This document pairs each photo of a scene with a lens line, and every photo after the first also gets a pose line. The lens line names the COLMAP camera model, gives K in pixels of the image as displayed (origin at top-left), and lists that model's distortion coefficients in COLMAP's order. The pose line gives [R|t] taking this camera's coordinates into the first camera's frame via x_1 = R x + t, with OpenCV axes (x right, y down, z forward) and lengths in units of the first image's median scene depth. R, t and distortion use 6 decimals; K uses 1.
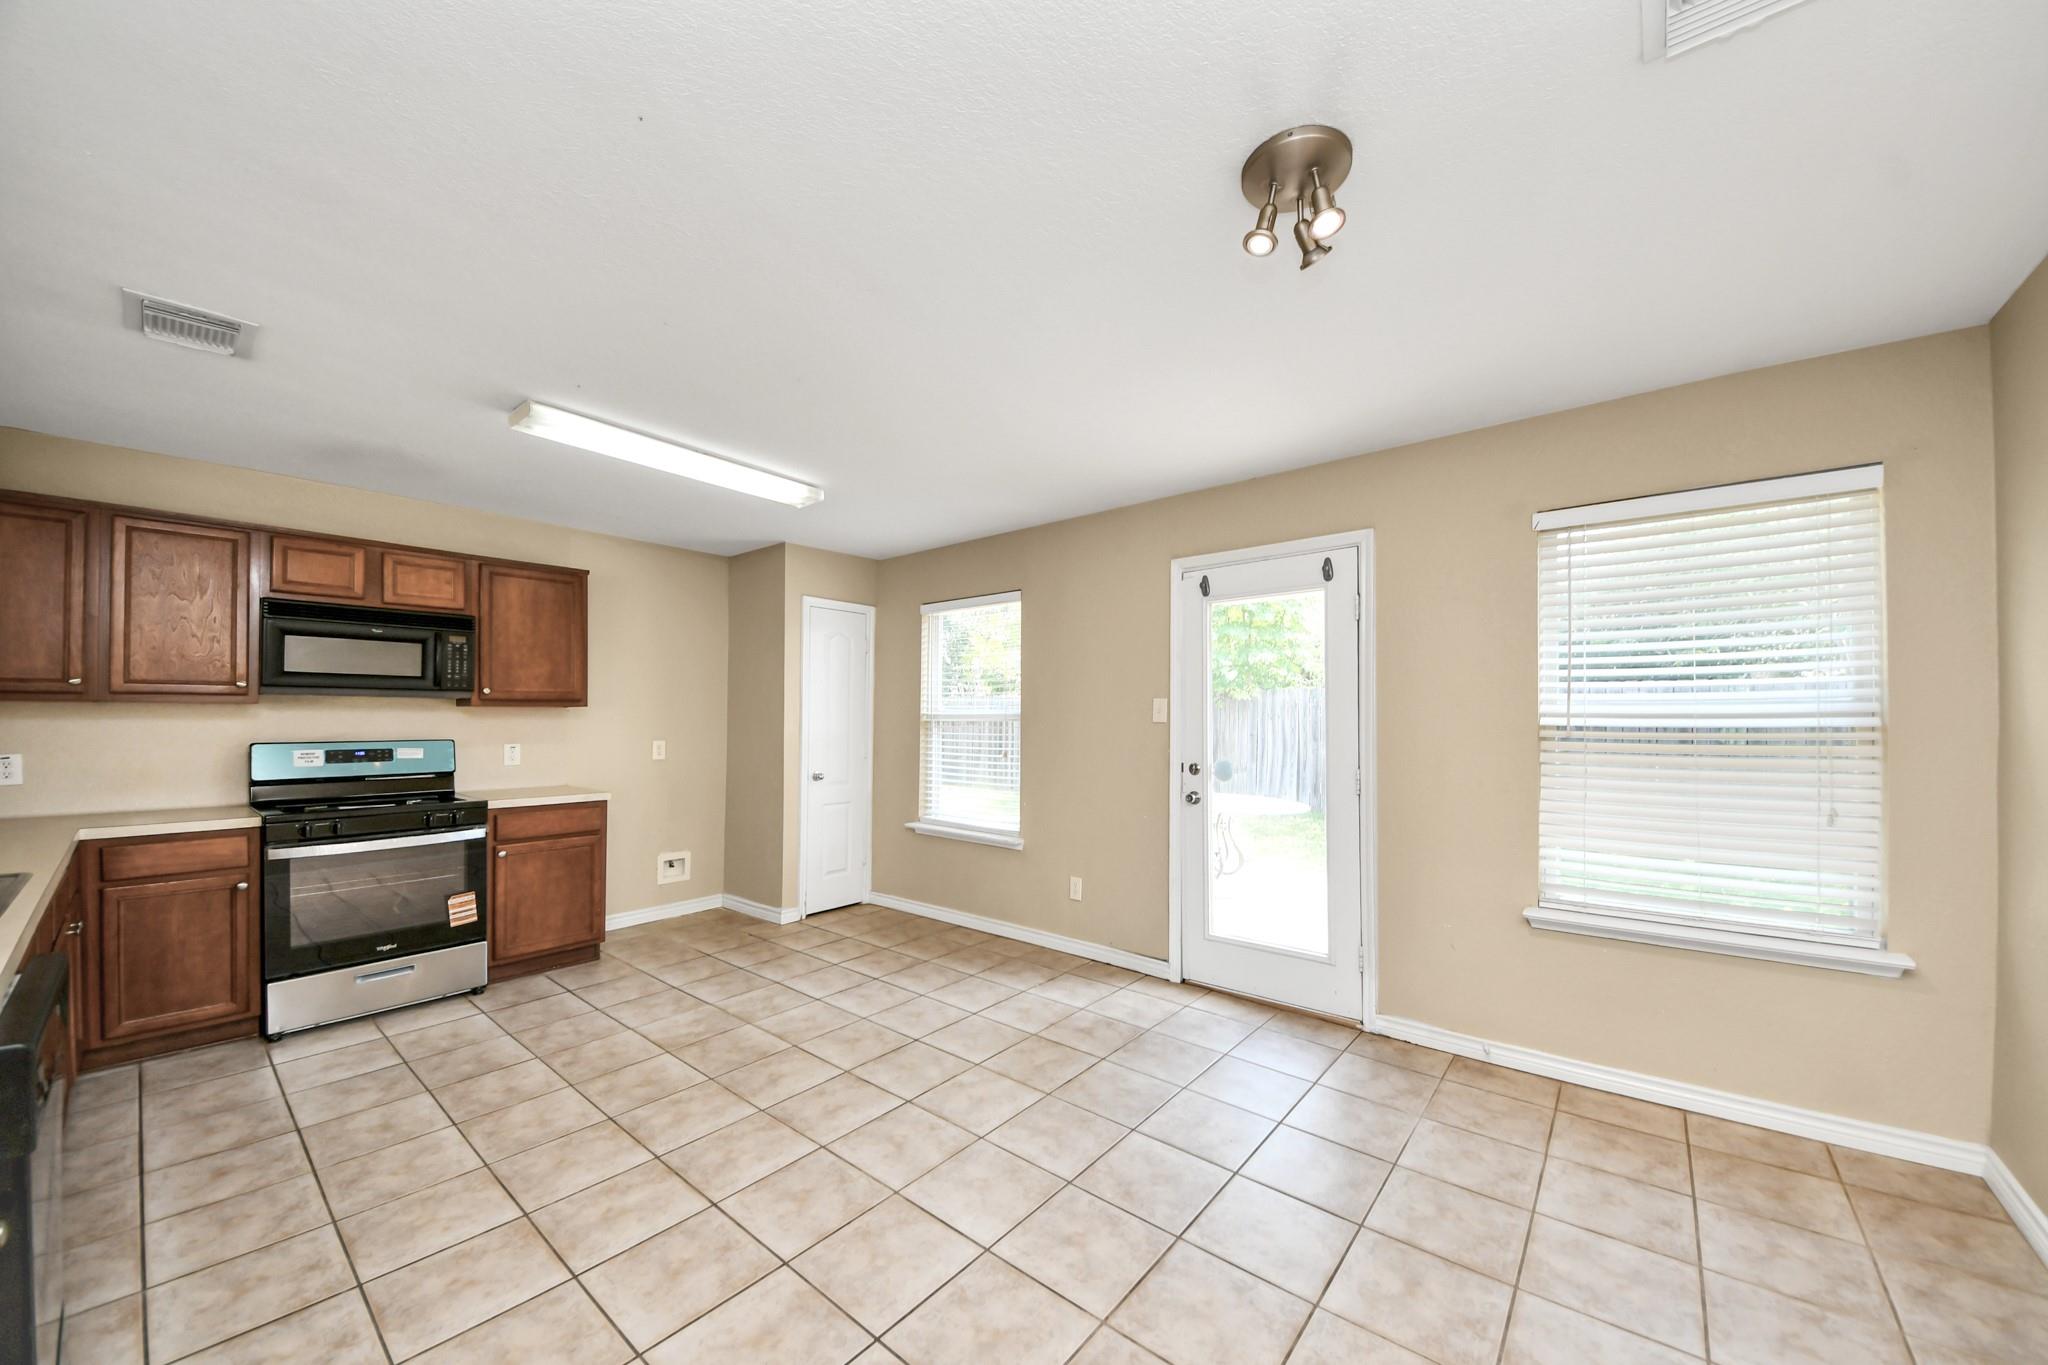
lens RADIAL K [[710.6, 0, 1034.8], [0, 710.6, 715.0], [0, 0, 1]] dist [0.000522, -0.010725]
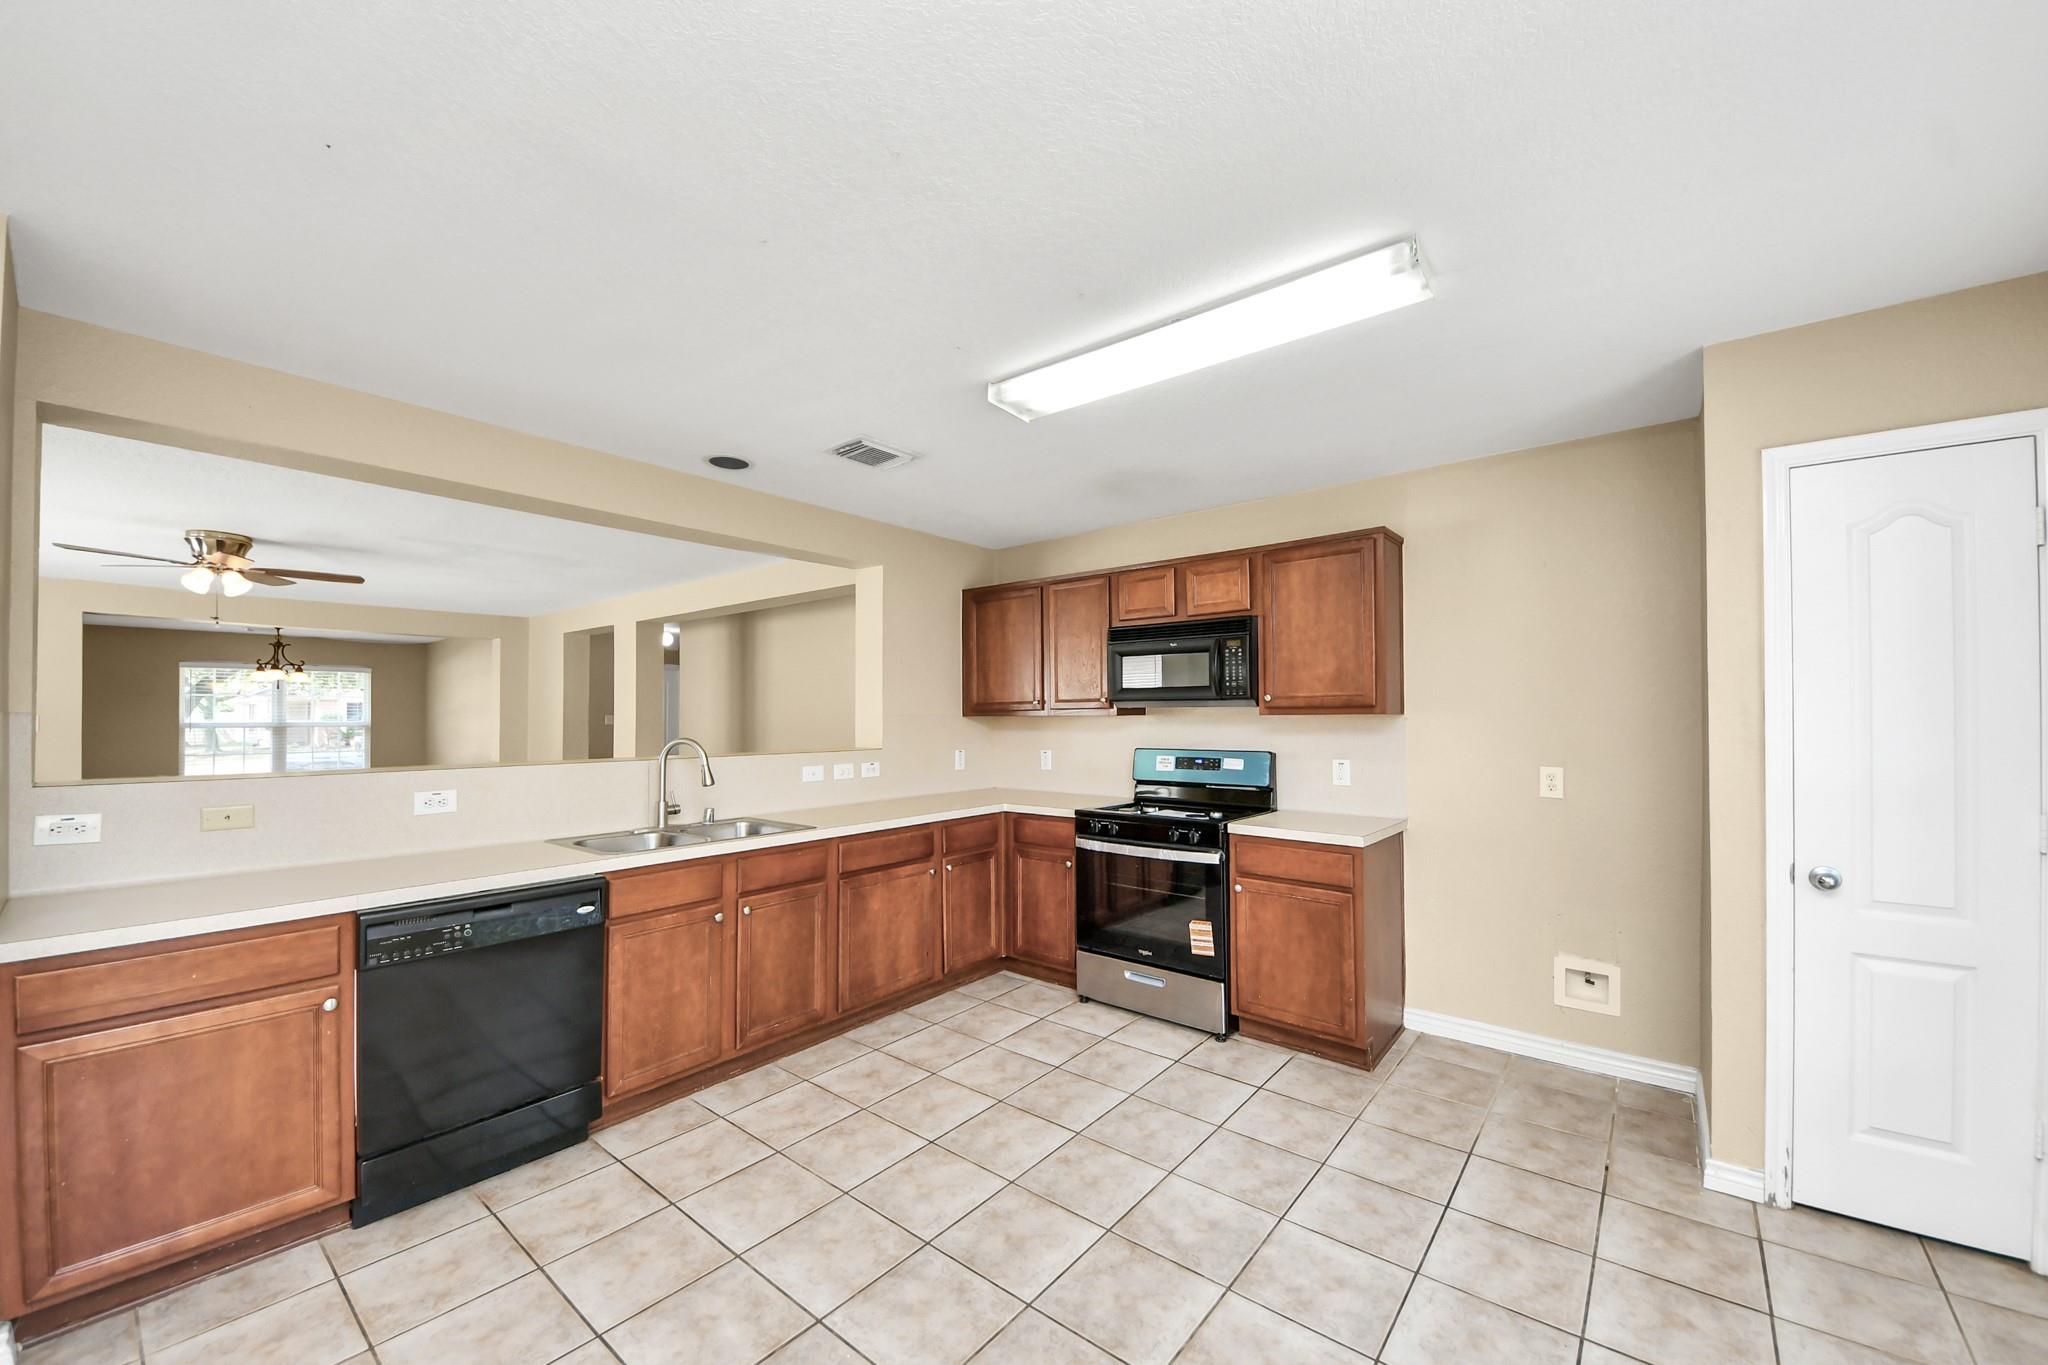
lens RADIAL K [[772.9, 0, 1038.0], [0, 772.9, 703.1], [0, 0, 1]] dist [0.021414, -0.015283]
pose [[-0.001544, -0.015664, -0.999876, 0.194835], [0.009295, 0.999834, -0.015678, -0.016378], [0.999956, -0.009318, -0.001398, 0.770666]]
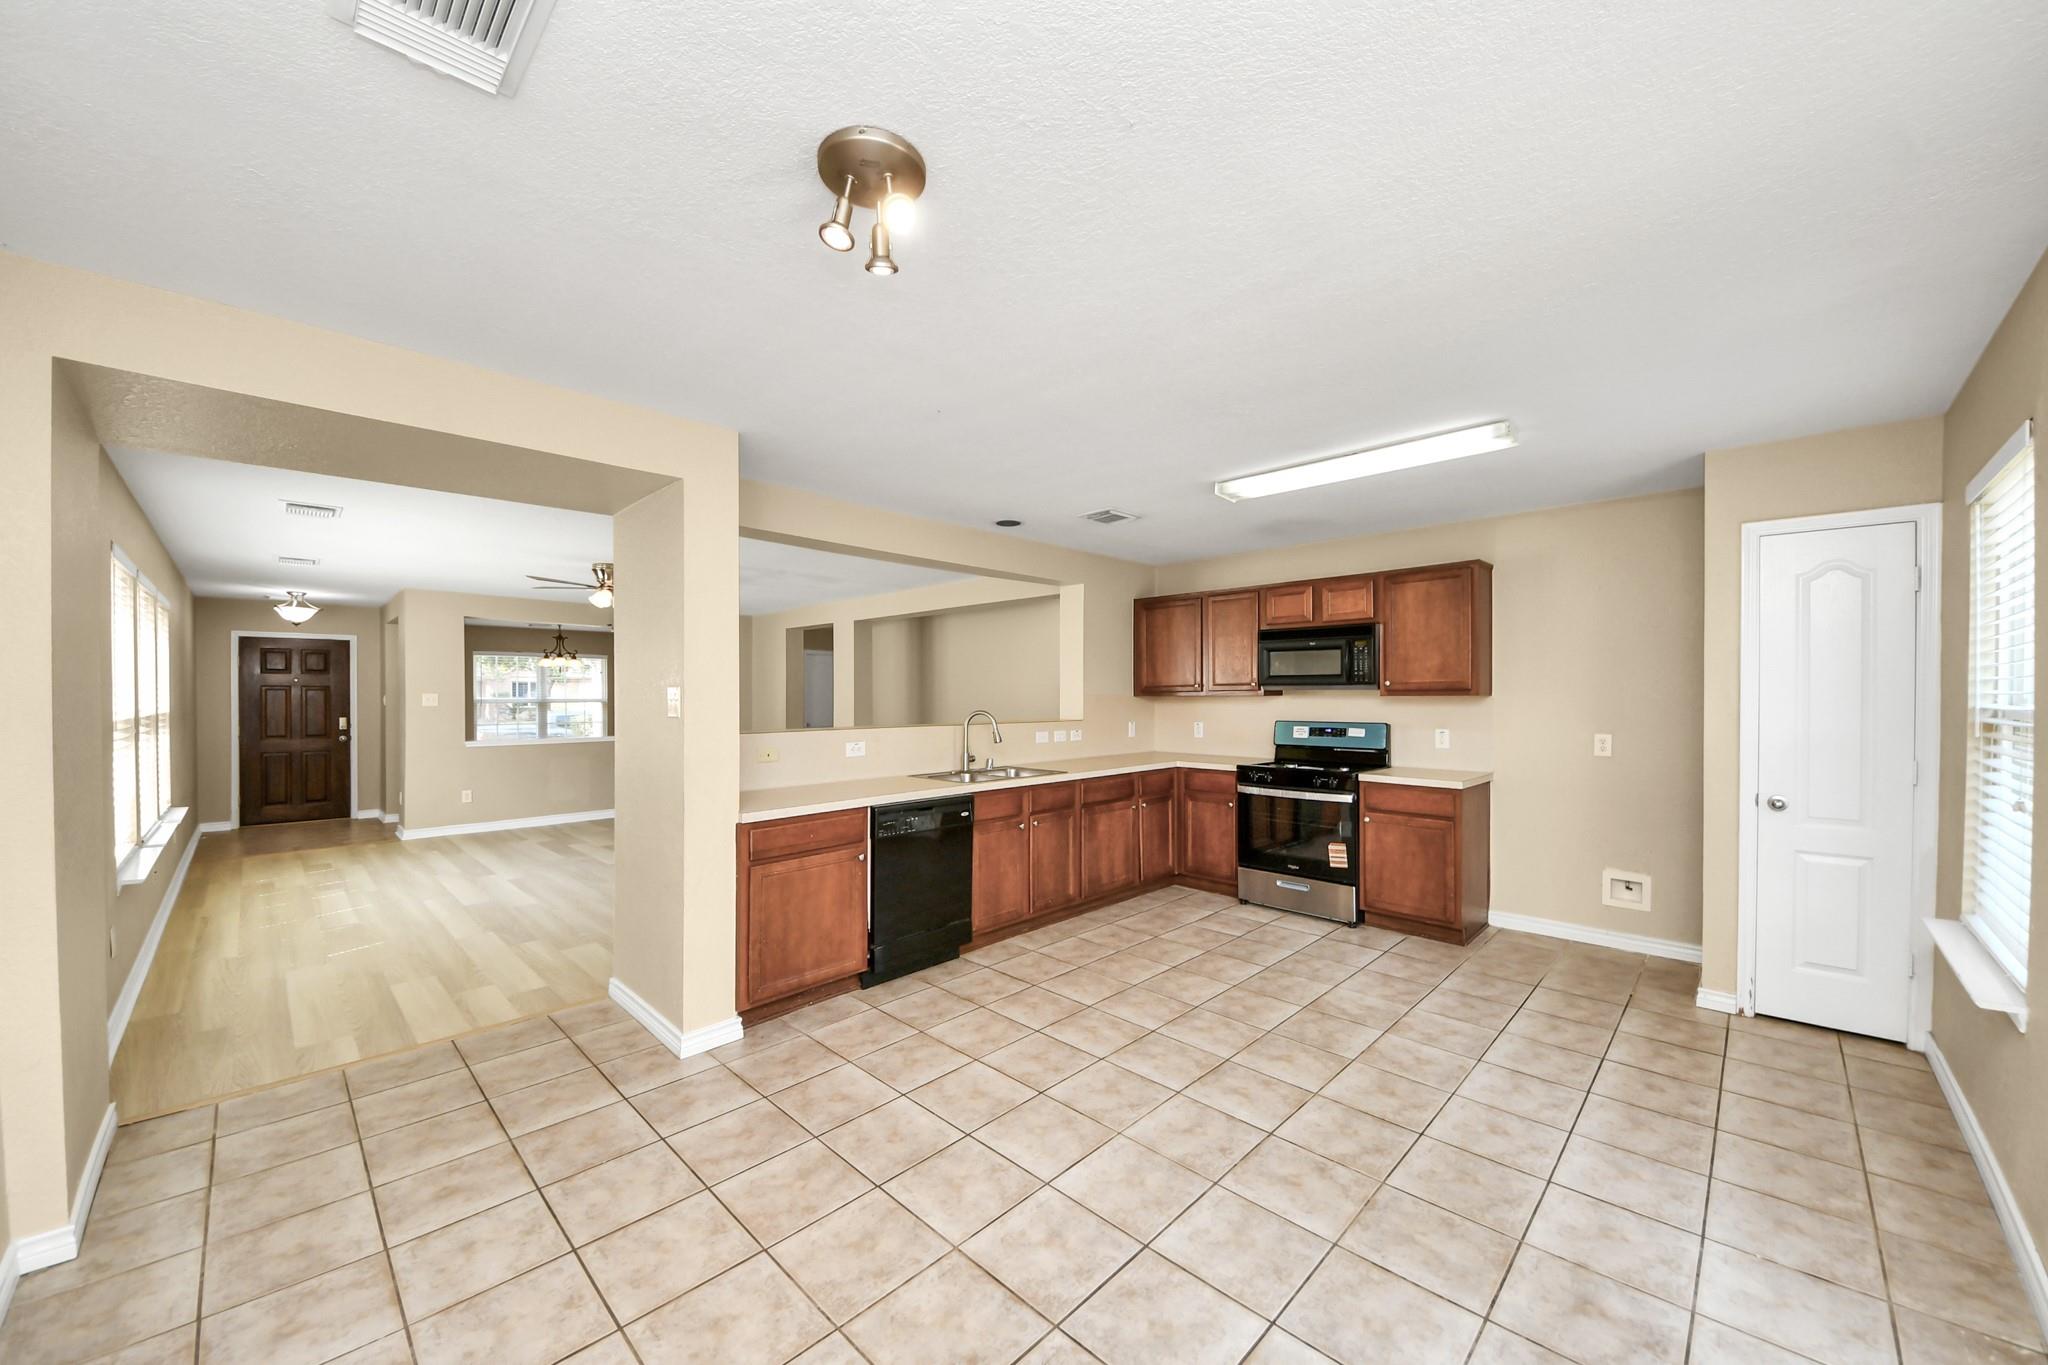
lens RADIAL K [[755.2, 0, 1028.4], [0, 755.2, 695.3], [0, 0, 1]] dist [0.016300, -0.018855]
pose [[-0.097314, 0.002190, -0.995251, 0.595591], [0.006667, 0.999977, 0.001548, -0.021694], [0.995231, -0.006485, -0.097327, 0.560825]]
